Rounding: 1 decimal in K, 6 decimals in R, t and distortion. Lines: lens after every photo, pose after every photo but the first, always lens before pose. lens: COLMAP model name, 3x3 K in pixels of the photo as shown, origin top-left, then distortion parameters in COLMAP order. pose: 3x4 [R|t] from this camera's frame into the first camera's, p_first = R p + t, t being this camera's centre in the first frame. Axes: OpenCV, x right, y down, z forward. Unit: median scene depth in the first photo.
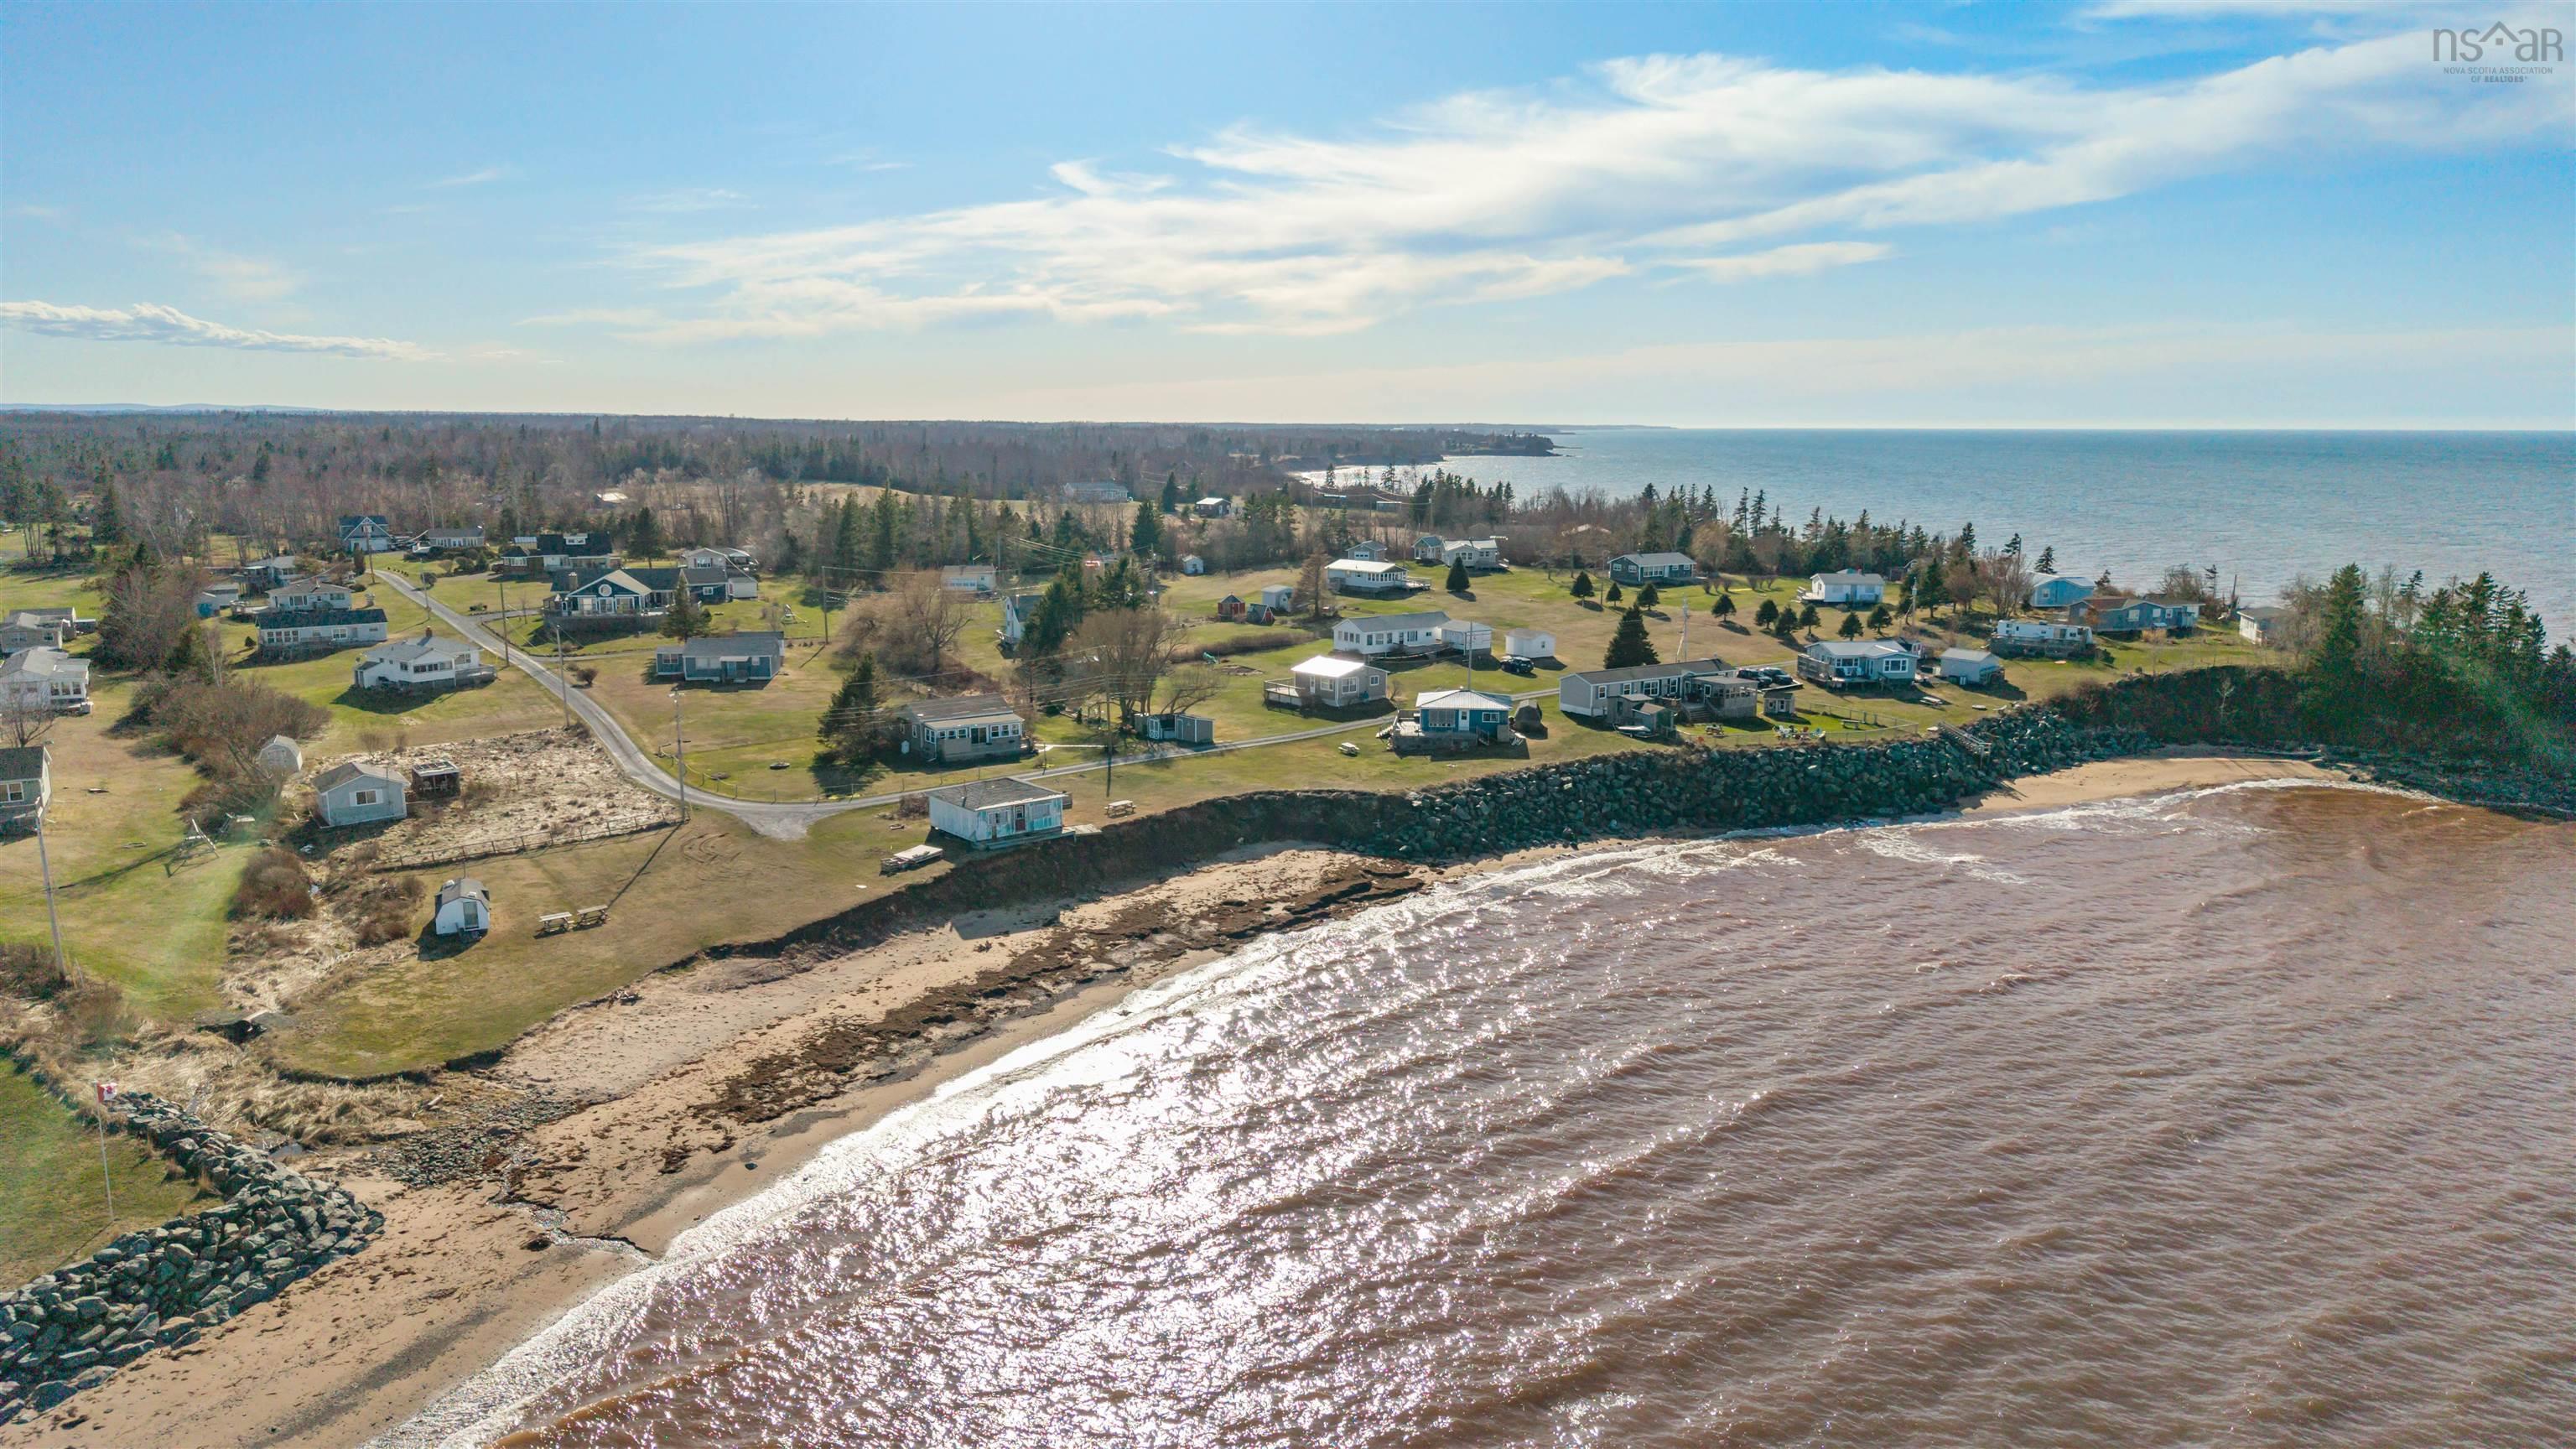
lens RADIAL K [[1732.7, 0, 1290.1], [0, 1732.7, 728.0], [0, 0, 1]] dist [0.031543, -0.031308]
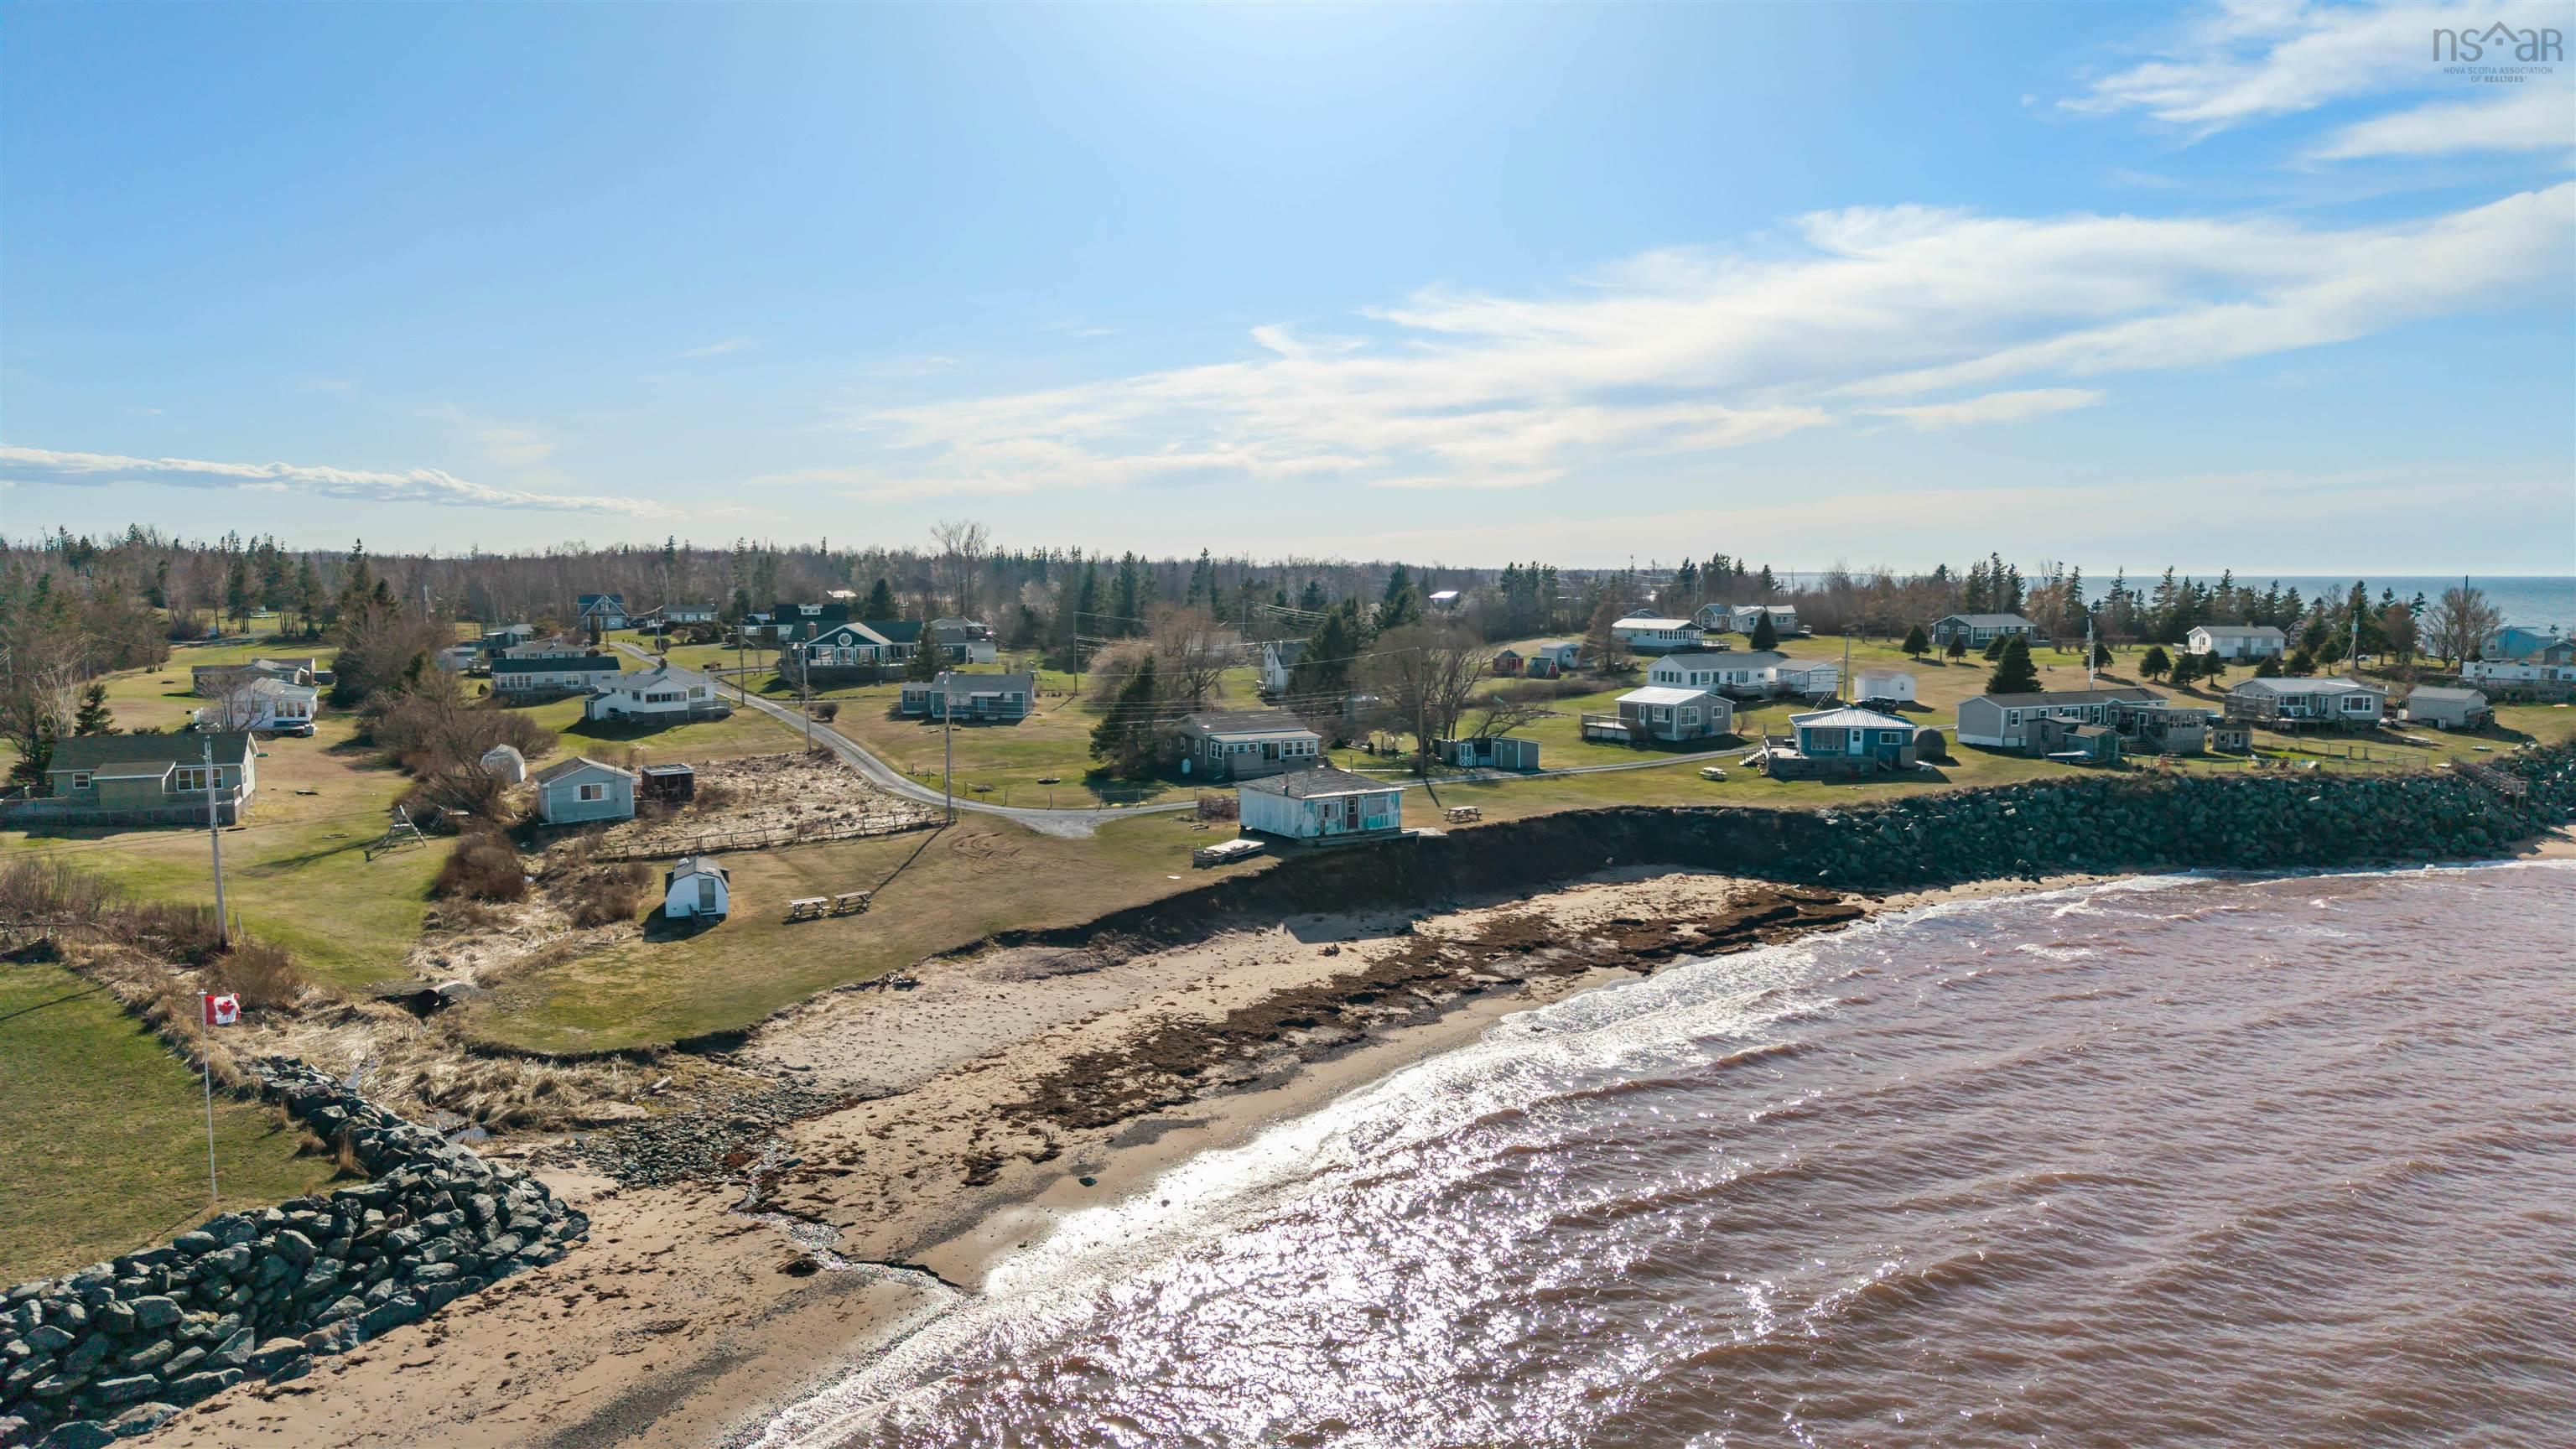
lens RADIAL K [[1732.7, 0, 1295.8], [0, 1732.7, 725.1], [0, 0, 1]] dist [0.031543, -0.031308]
pose [[0.994416, 0.008536, -0.105181, -0.081722], [-0.017679, 0.996112, -0.086306, 0.067637], [0.104036, 0.087684, 0.990701, 0.157993]]
